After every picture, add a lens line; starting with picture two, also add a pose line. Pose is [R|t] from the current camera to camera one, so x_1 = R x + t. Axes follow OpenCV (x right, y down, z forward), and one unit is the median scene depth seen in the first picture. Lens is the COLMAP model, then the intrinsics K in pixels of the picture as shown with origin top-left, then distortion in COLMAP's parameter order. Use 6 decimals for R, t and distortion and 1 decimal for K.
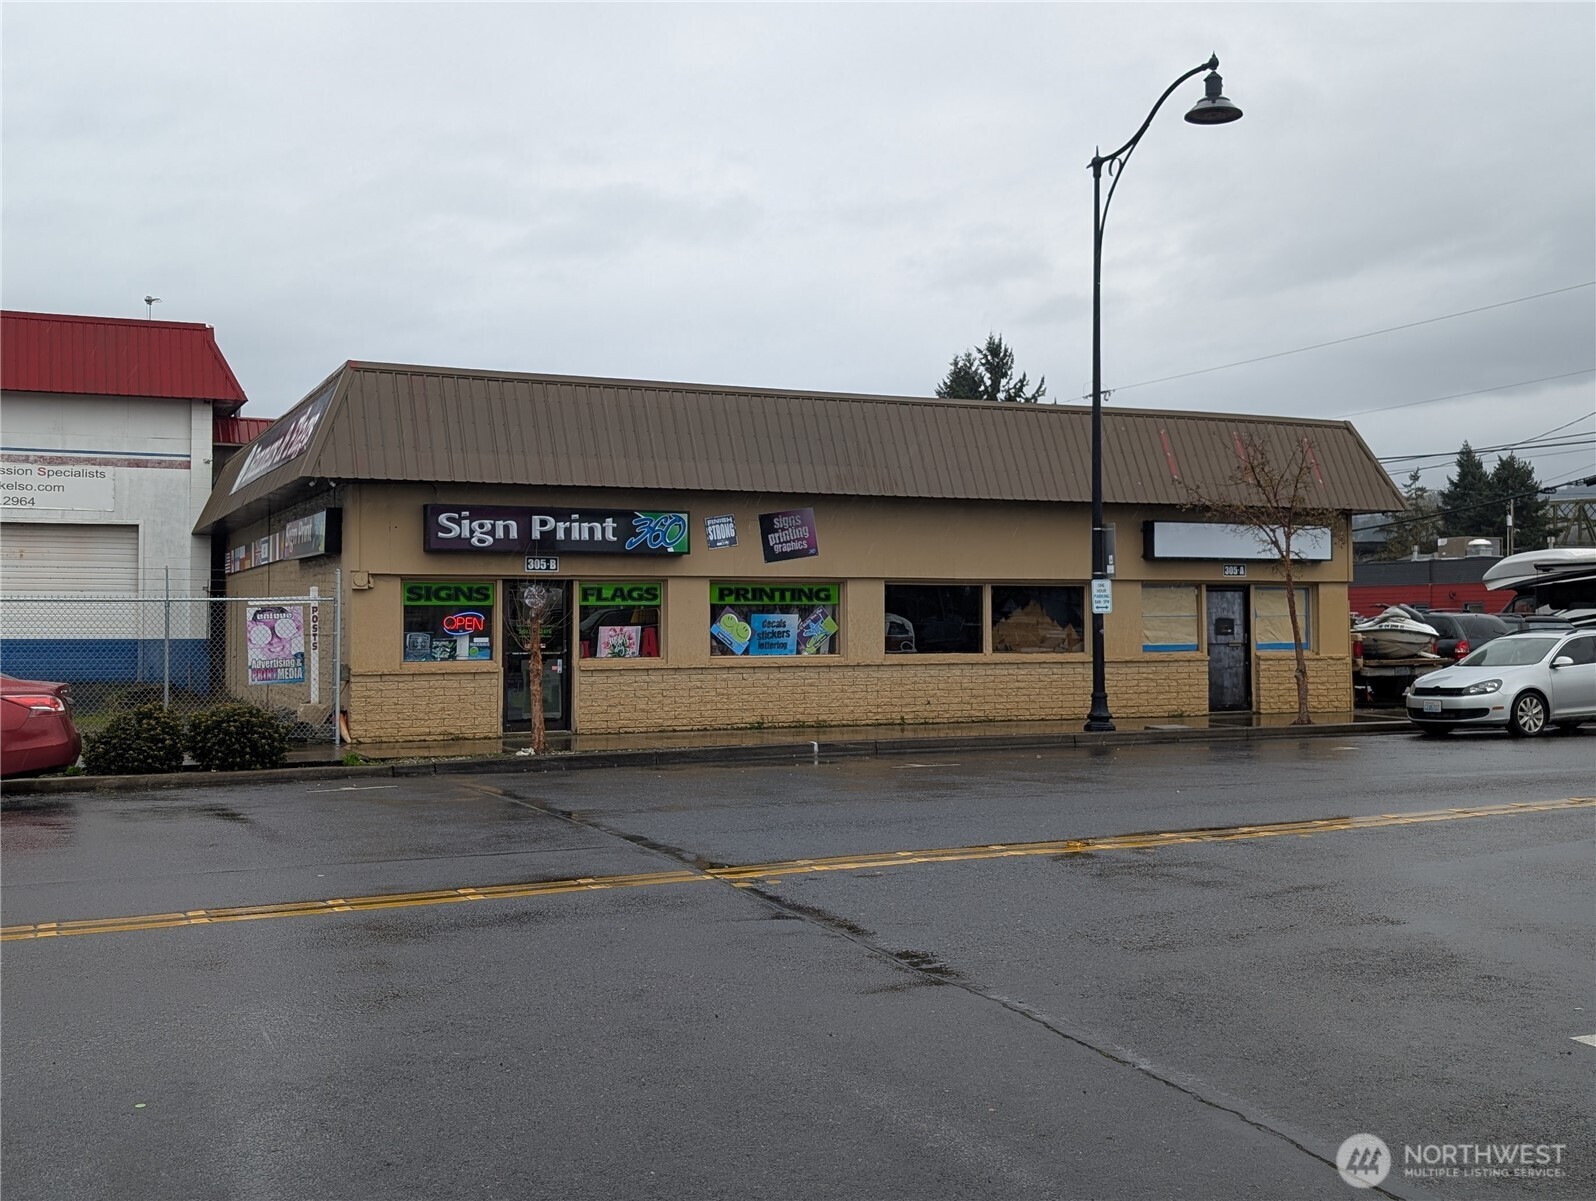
lens RADIAL K [[1218.8, 0, 798.0], [0, 1218.8, 599.9], [0, 0, 1]] dist [0.006874, 0.000095]
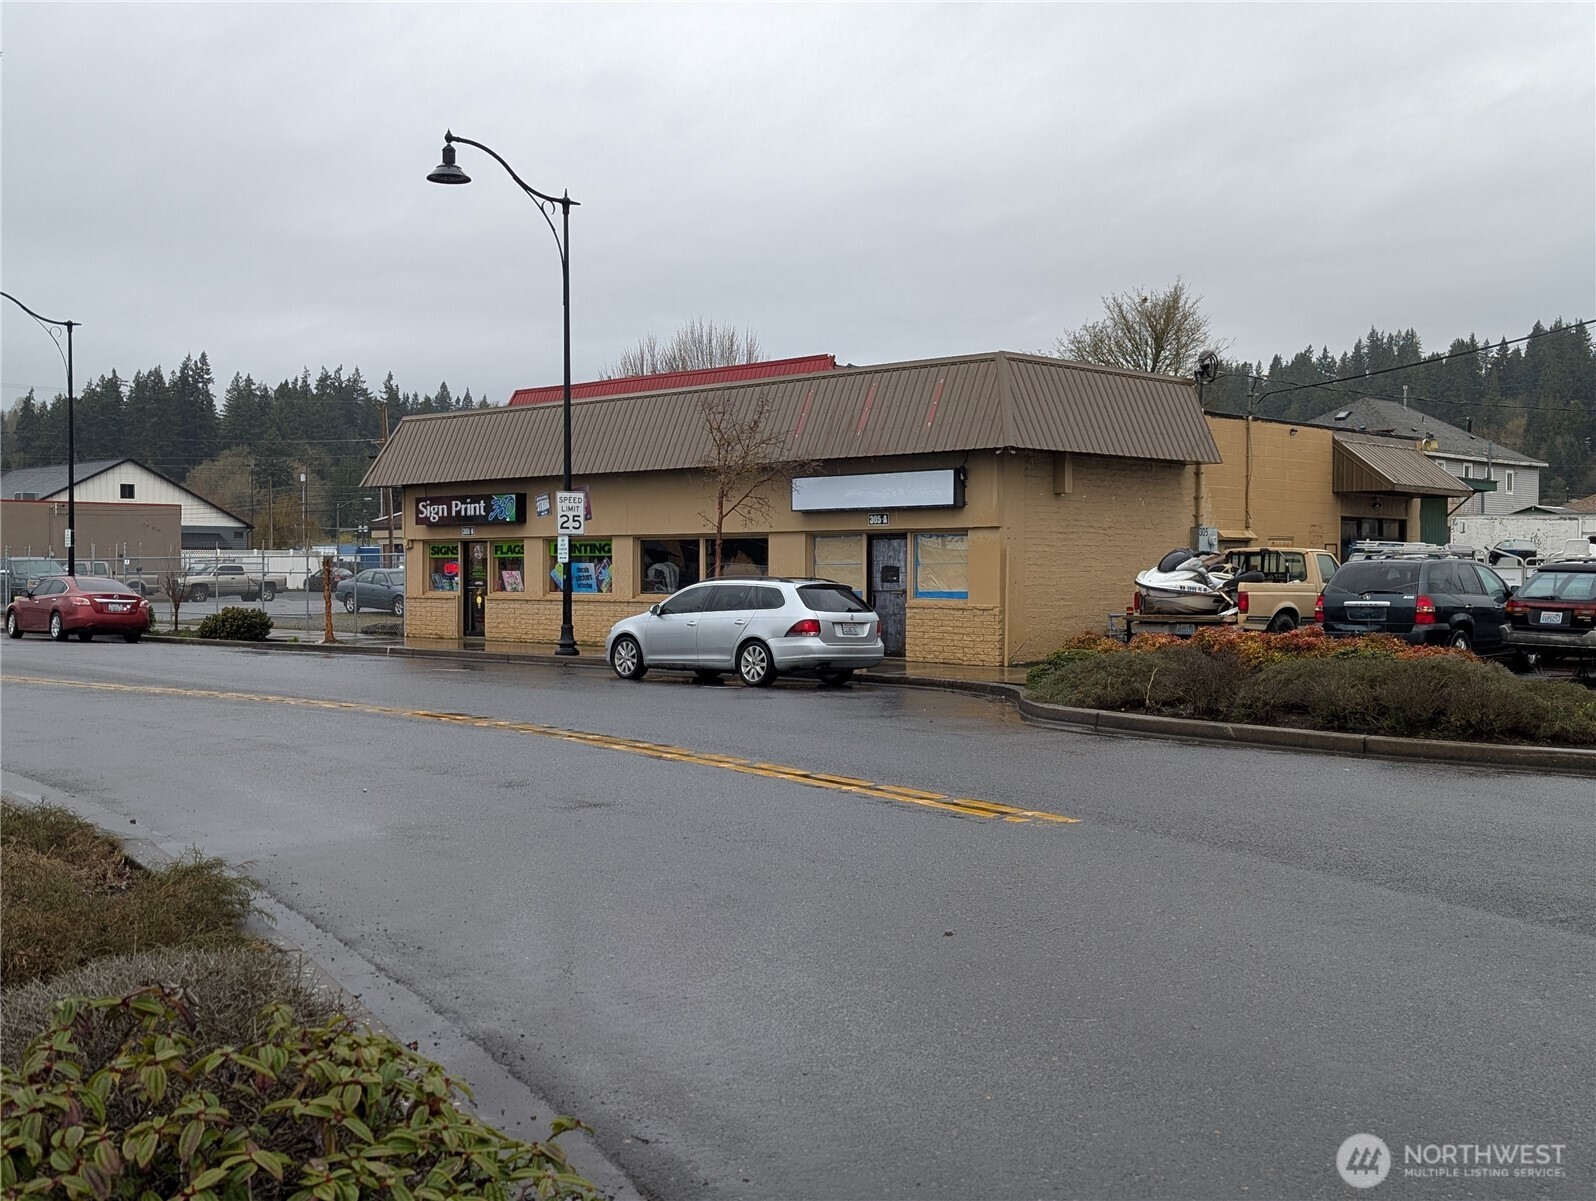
lens RADIAL K [[1137.8, 0, 797.9], [0, 1137.8, 600.3], [0, 0, 1]] dist [0.002161, 0.001071]
pose [[0.641473, 0.025014, -0.766738, 1.165607], [0.012754, 0.998982, 0.043261, 0.001610], [0.767040, -0.037530, 0.640501, 0.374126]]
